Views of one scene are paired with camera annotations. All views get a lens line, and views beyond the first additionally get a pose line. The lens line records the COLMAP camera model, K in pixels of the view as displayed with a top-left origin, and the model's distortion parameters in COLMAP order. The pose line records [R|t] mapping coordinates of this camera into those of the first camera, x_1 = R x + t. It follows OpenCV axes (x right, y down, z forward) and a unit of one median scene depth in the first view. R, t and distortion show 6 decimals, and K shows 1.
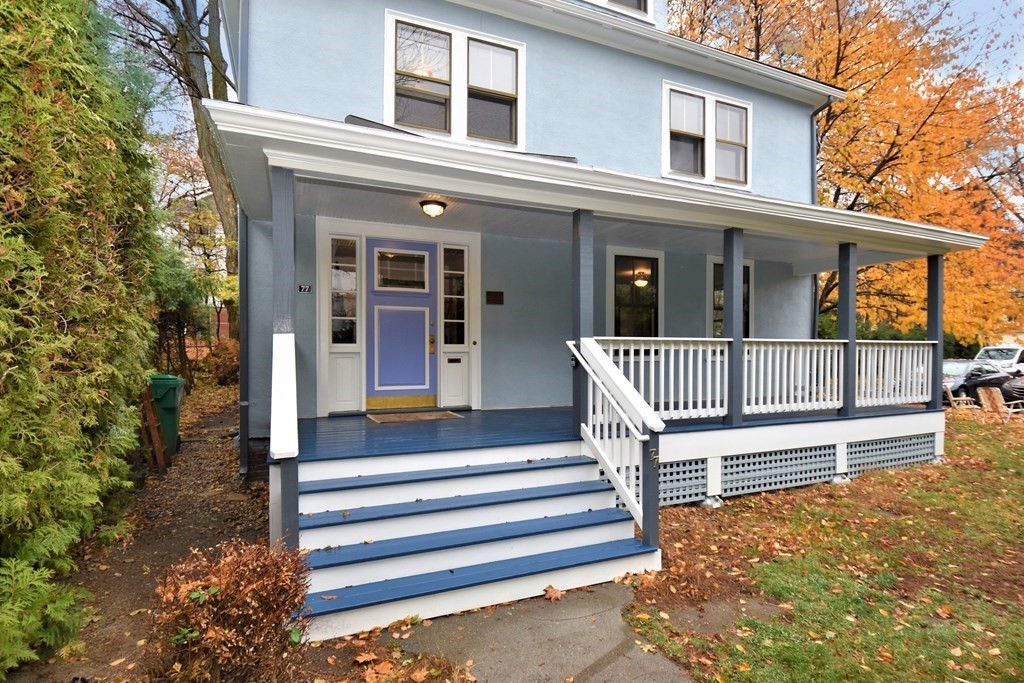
lens RADIAL K [[493.6, 0, 512.0], [0, 493.6, 341.5], [0, 0, 1]] dist [-0.001140, -0.000161]
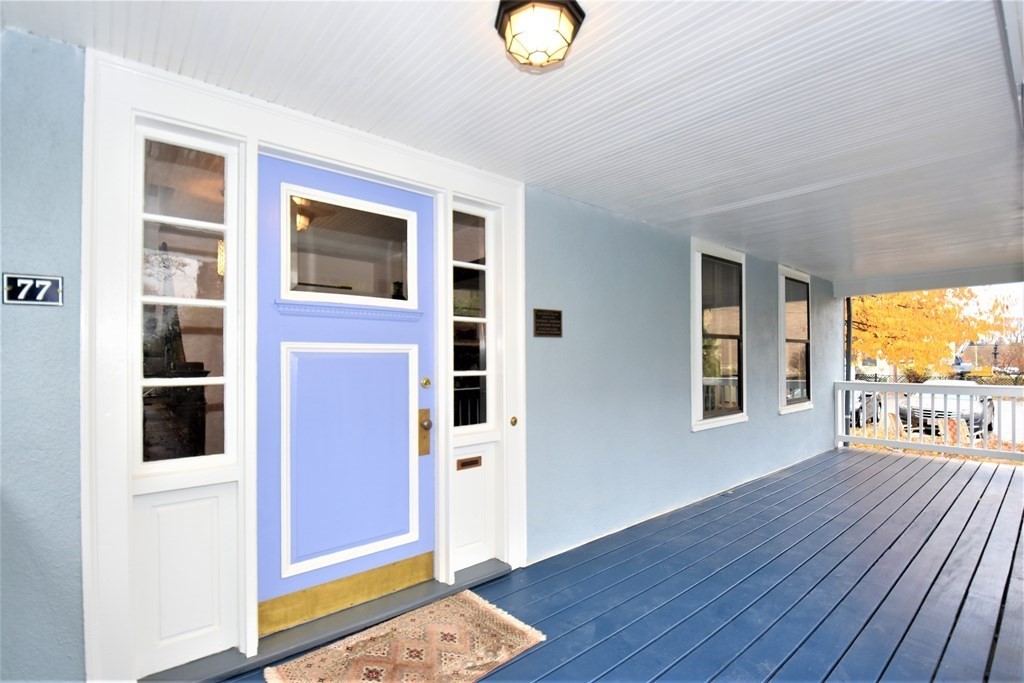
lens RADIAL K [[477.2, 0, 516.9], [0, 477.2, 349.0], [0, 0, 1]] dist [-0.002101, -0.000673]
pose [[0.950665, -0.004619, 0.310184, -0.213827], [0.009143, 0.999872, -0.013133, -0.059385], [-0.310084, 0.015321, 0.950586, 0.590446]]
